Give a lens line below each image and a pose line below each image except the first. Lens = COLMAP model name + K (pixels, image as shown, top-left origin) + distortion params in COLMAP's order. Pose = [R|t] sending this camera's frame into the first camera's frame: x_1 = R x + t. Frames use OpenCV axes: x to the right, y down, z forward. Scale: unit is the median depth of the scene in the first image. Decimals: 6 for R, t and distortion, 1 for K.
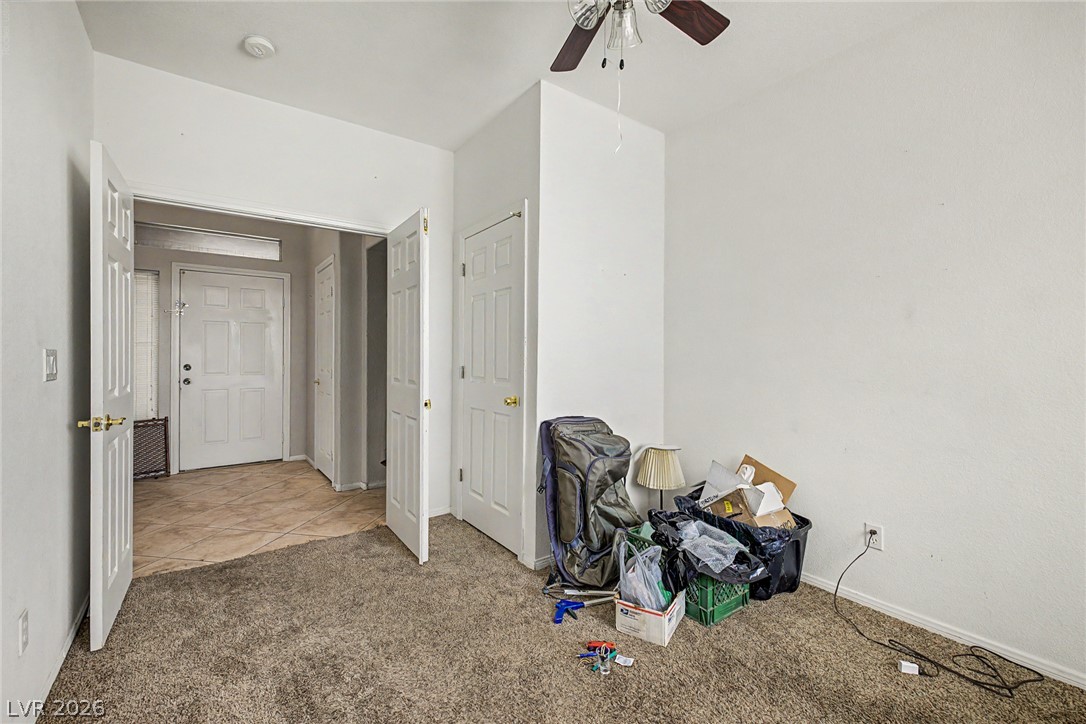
lens RADIAL K [[461.9, 0, 546.0], [0, 461.9, 361.5], [0, 0, 1]] dist [0.004666, -0.000317]
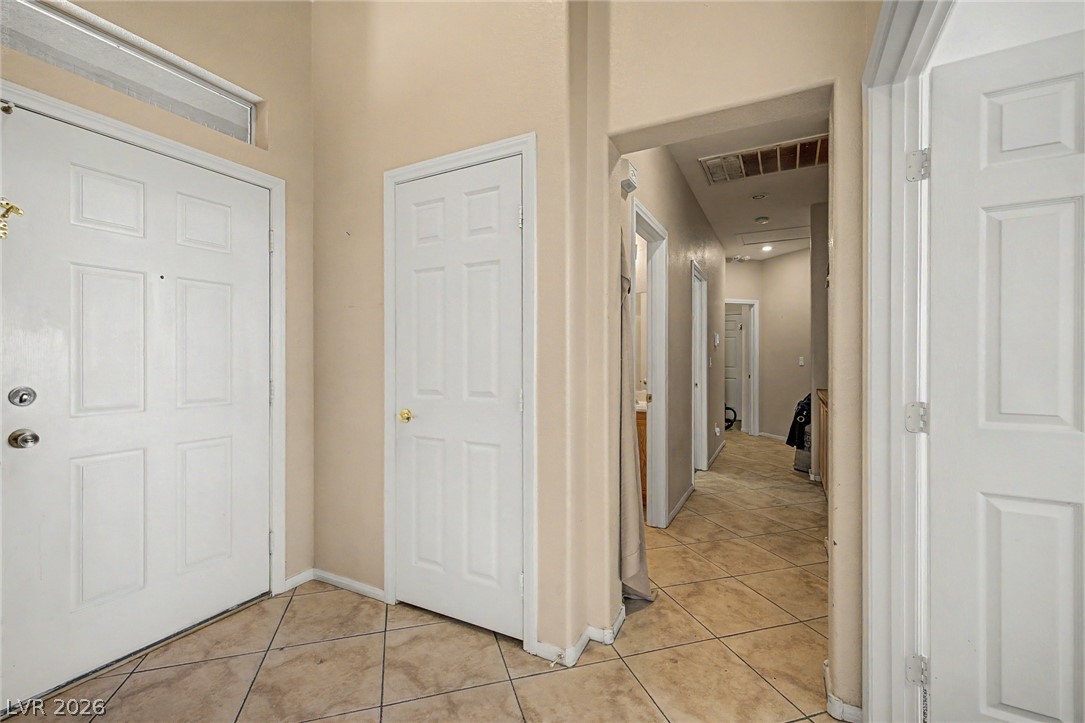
lens RADIAL K [[461.5, 0, 534.3], [0, 461.5, 353.2], [0, 0, 1]] dist [0.004666, -0.000317]
pose [[0.898758, 0.000565, 0.438445, -0.554327], [0.003532, 0.999957, -0.008530, -0.014164], [-0.438432, 0.009215, 0.898717, 0.500890]]
